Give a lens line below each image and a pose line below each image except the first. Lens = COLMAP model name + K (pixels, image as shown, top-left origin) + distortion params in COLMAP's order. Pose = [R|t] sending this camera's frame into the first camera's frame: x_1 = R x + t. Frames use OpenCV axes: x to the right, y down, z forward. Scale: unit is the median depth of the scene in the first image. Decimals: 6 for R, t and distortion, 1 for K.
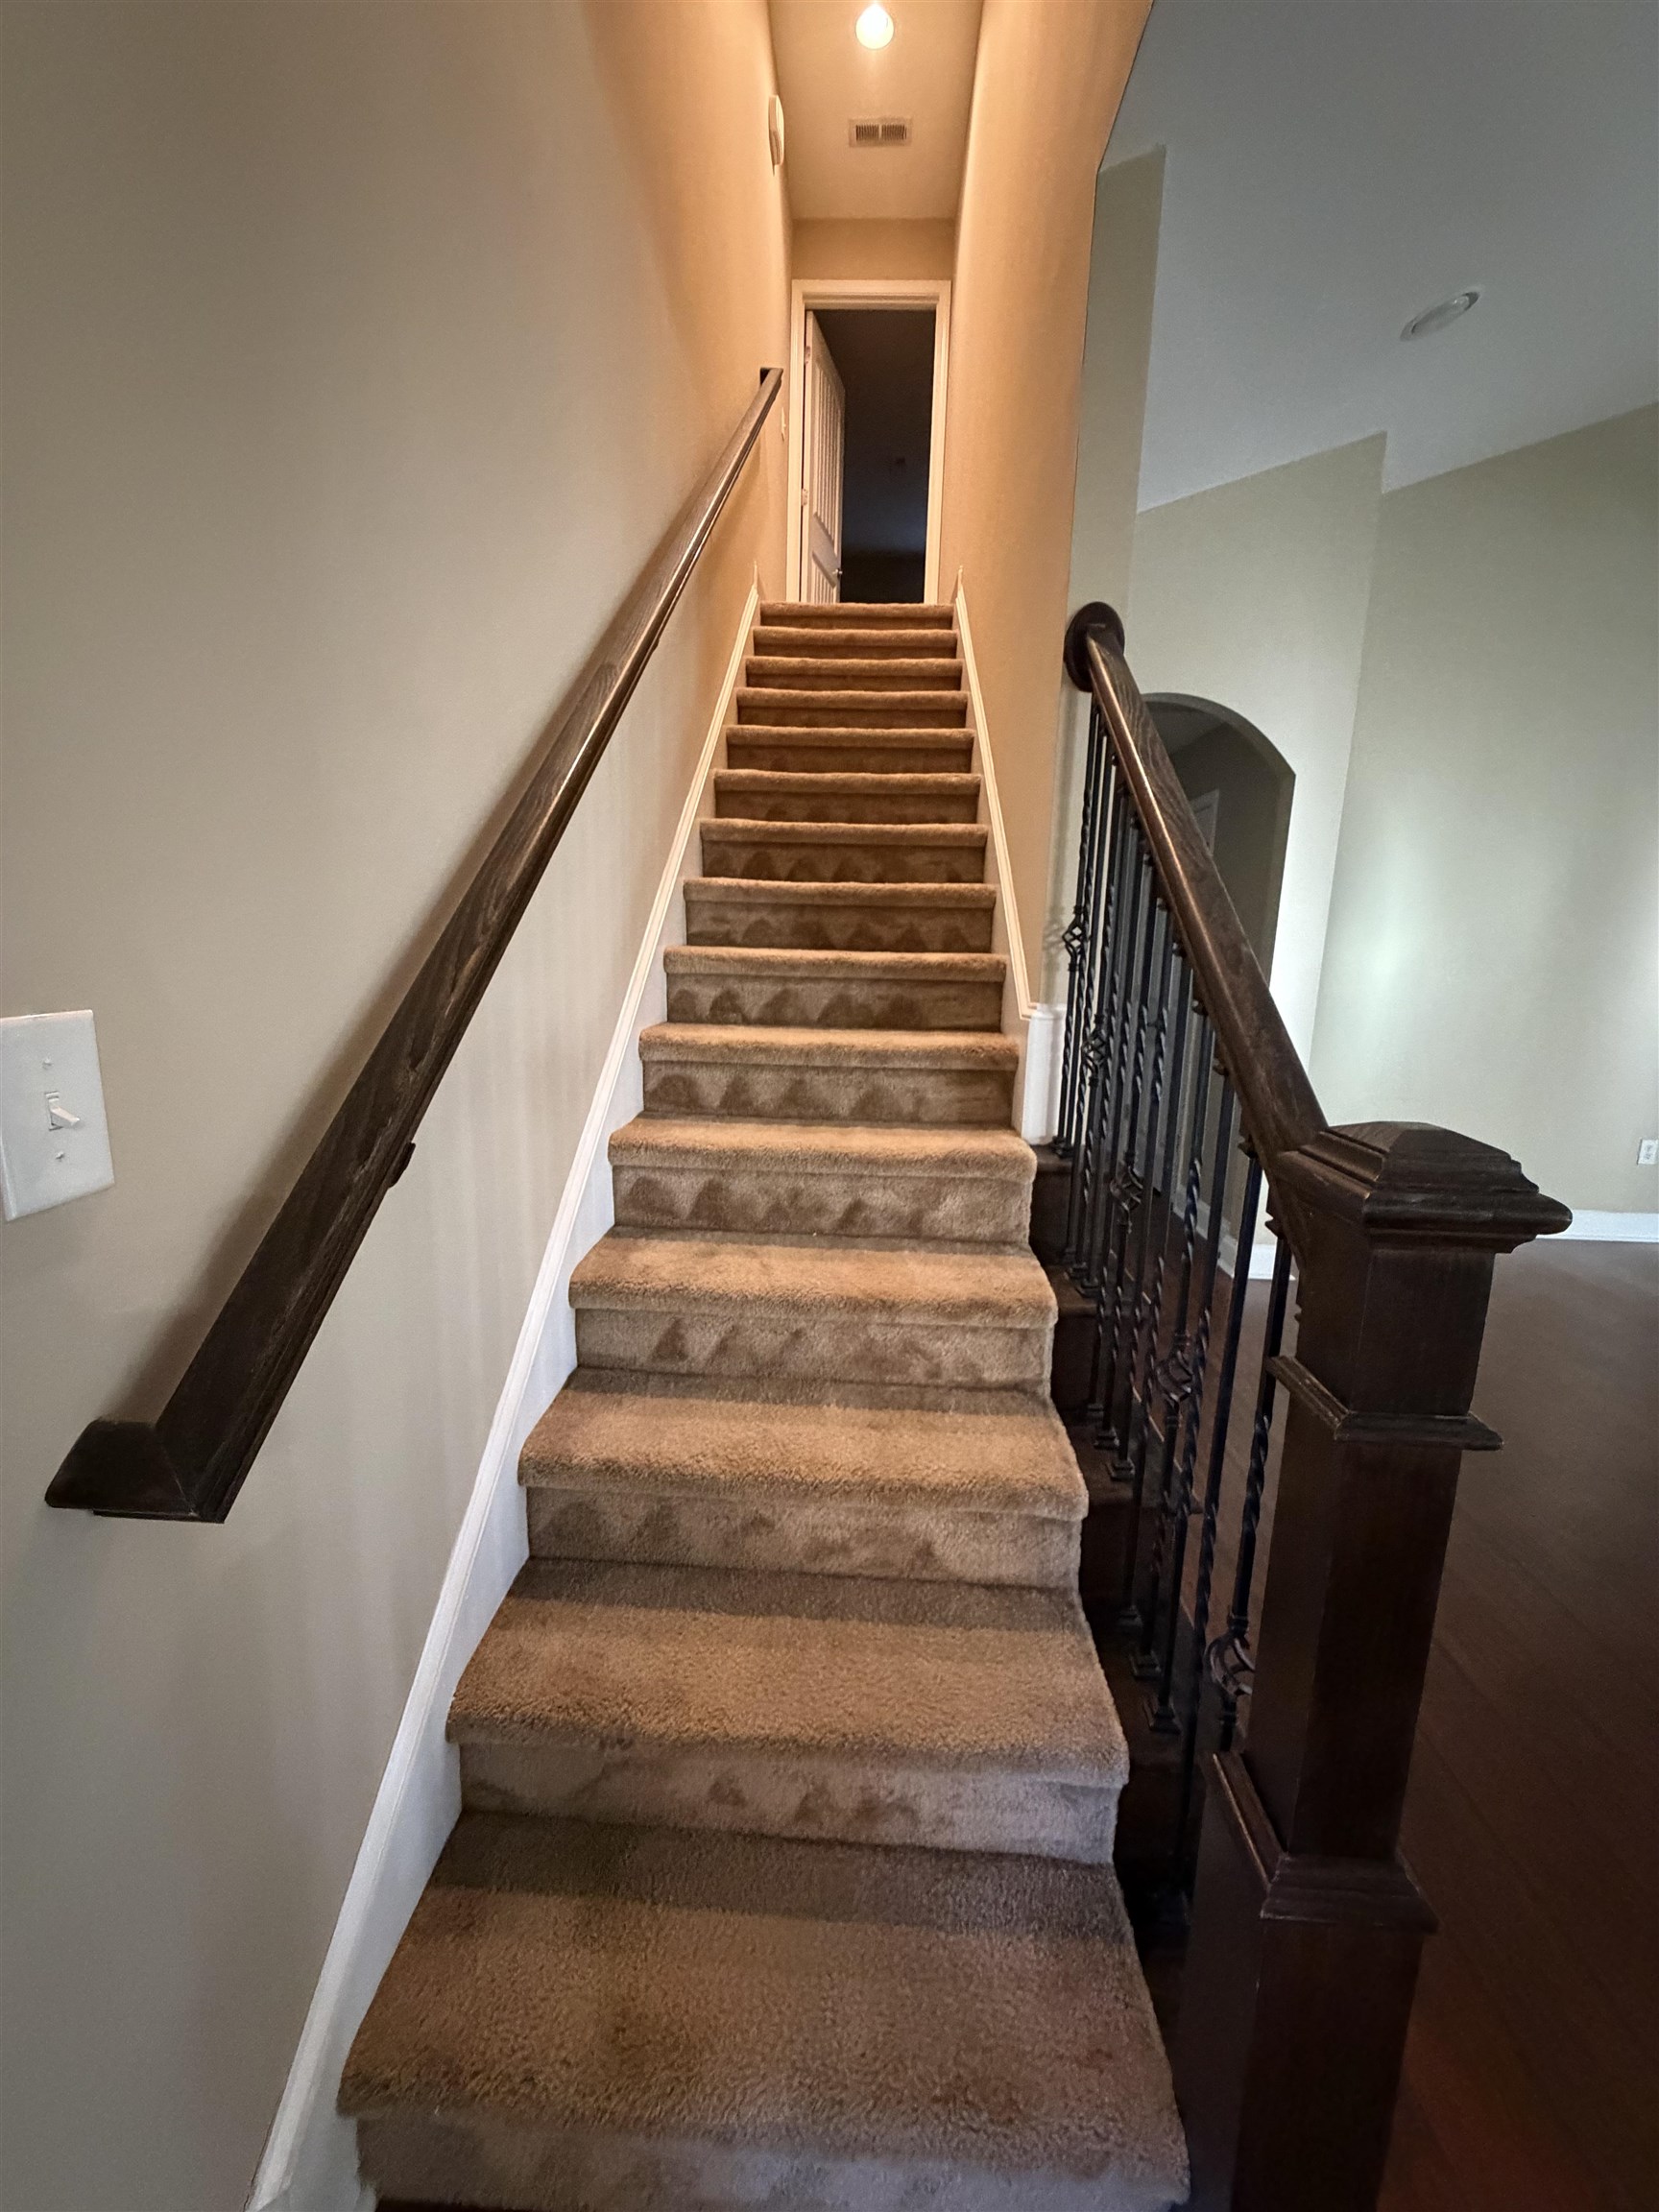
lens RADIAL K [[890.2, 0, 833.5], [0, 890.2, 1100.8], [0, 0, 1]] dist [-0.000327, -0.000083]
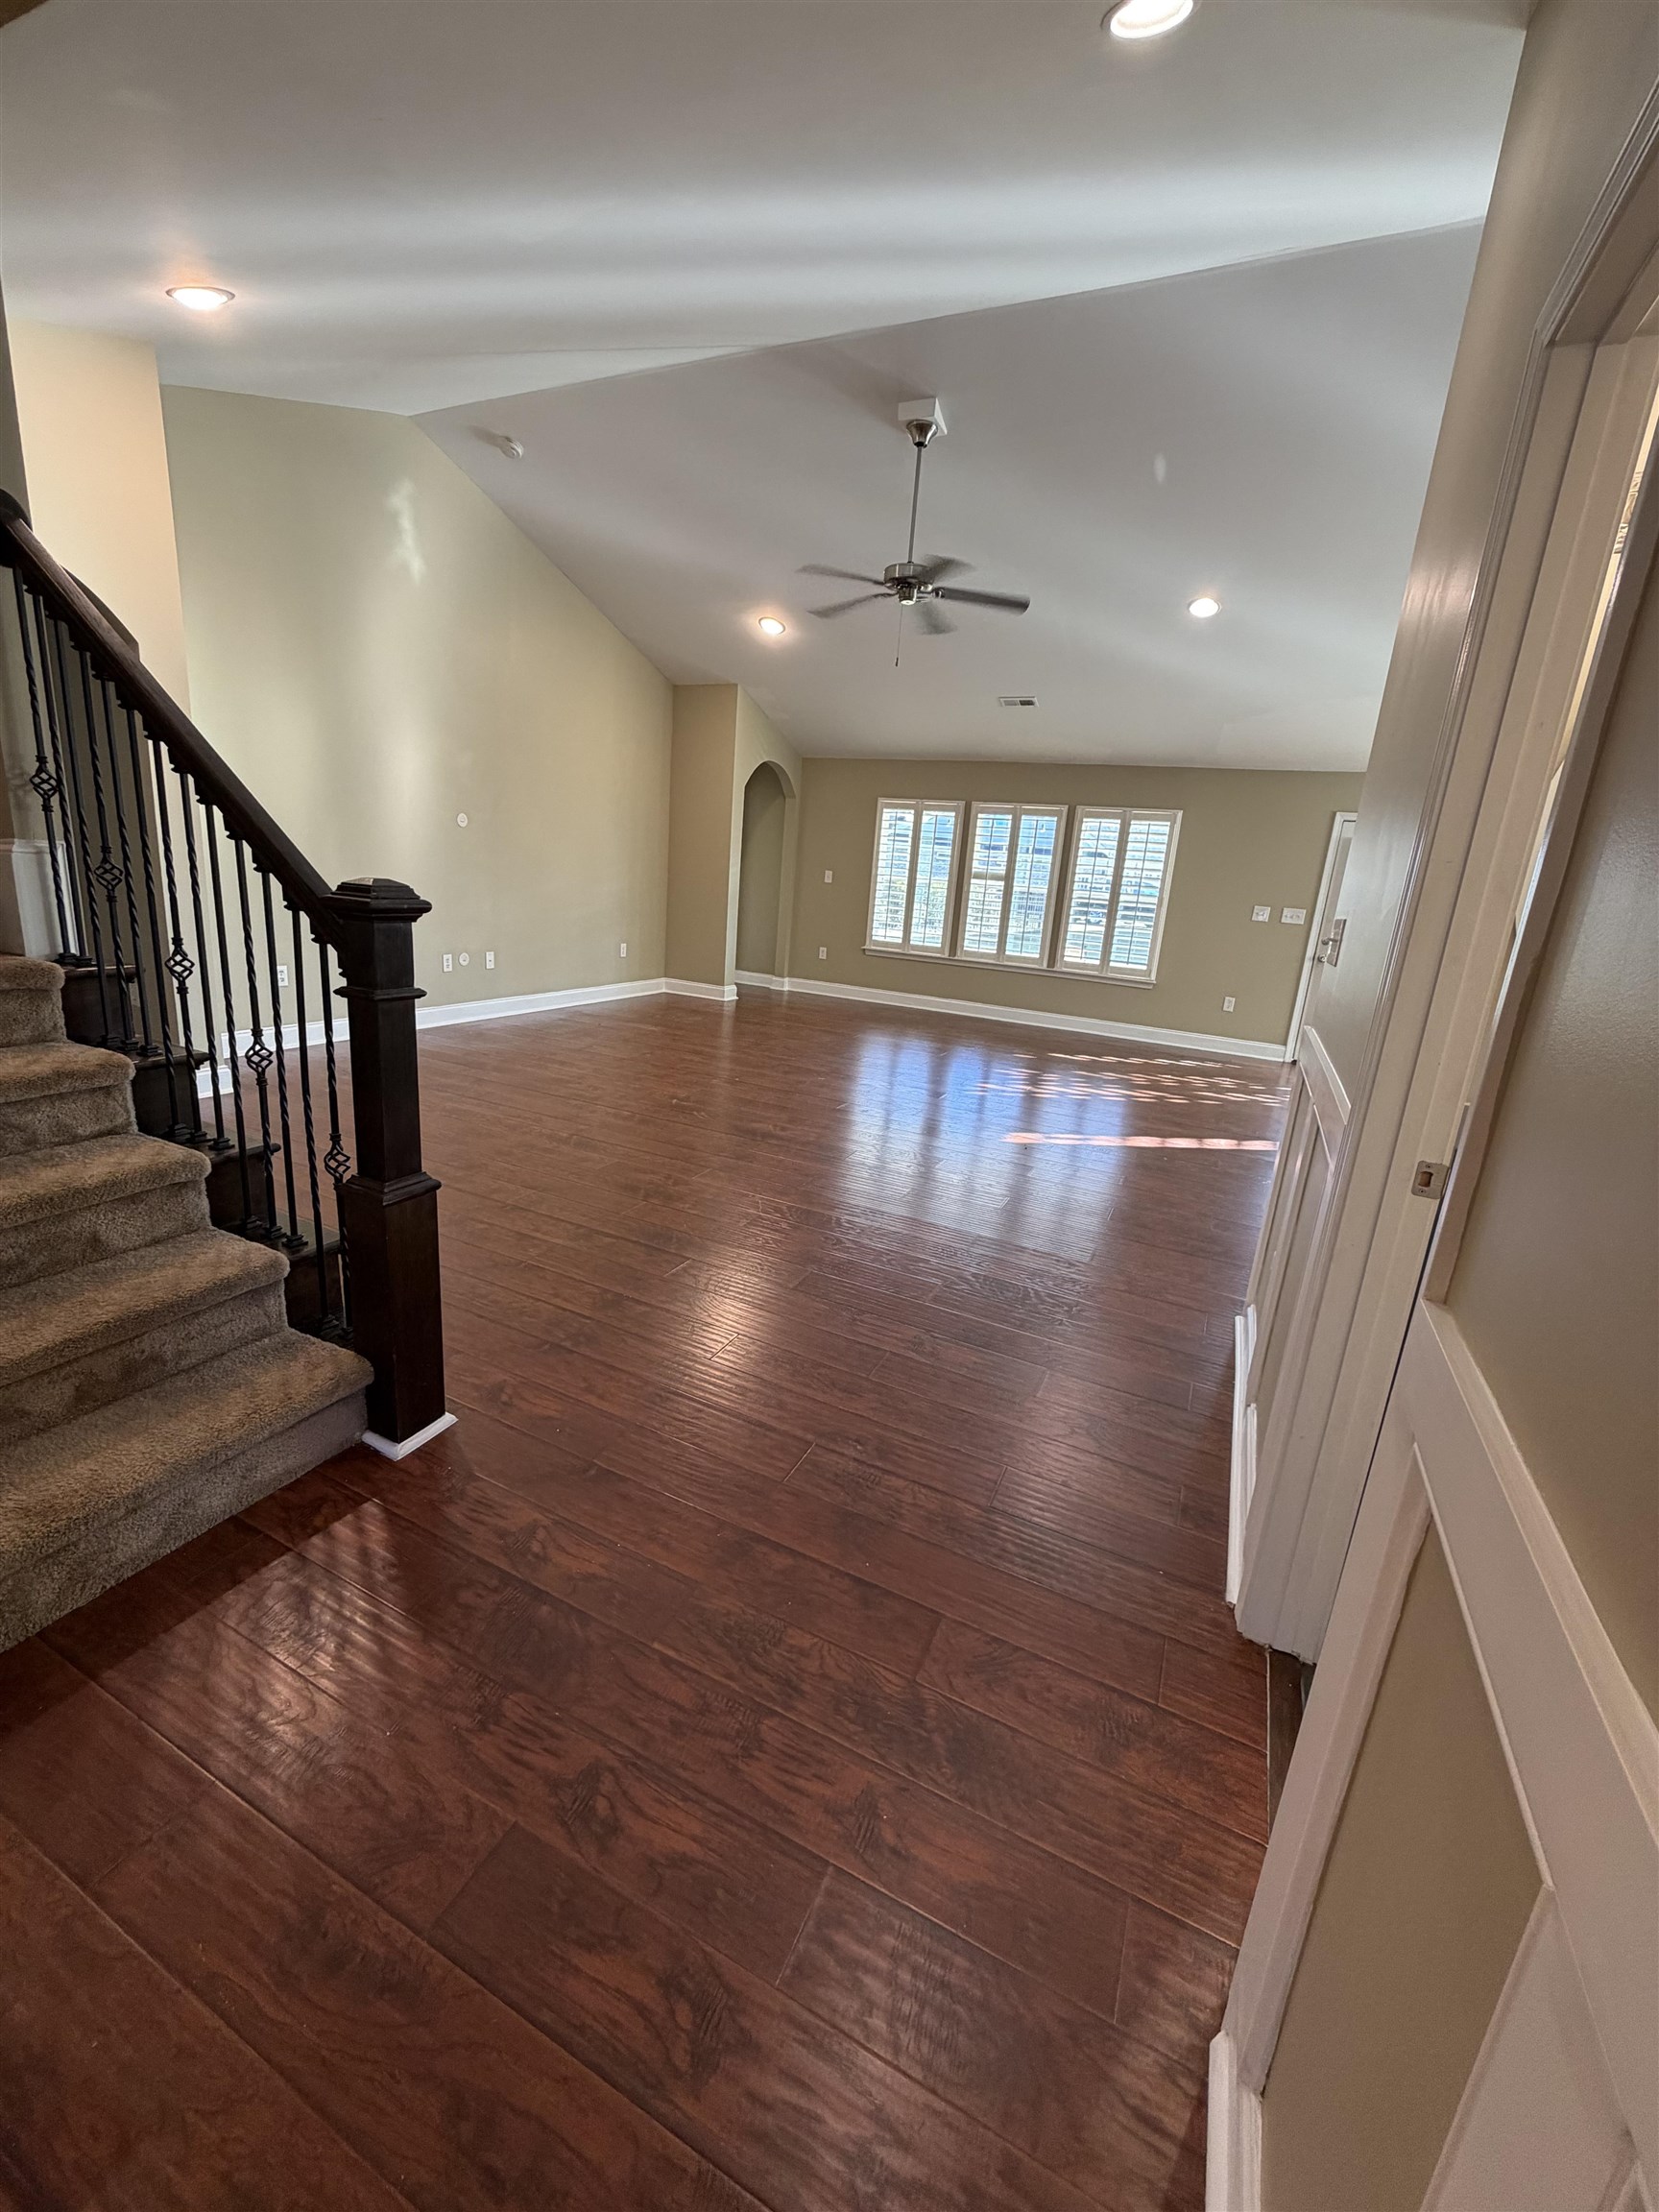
lens RADIAL K [[876.3, 0, 829.5], [0, 876.3, 1106.0], [0, 0, 1]] dist [-0.016530, -0.000077]
pose [[0.400976, -0.229108, 0.886977, -0.504257], [0.090165, 0.973391, 0.210668, 0.107331], [-0.911641, -0.004499, 0.410964, -0.513719]]
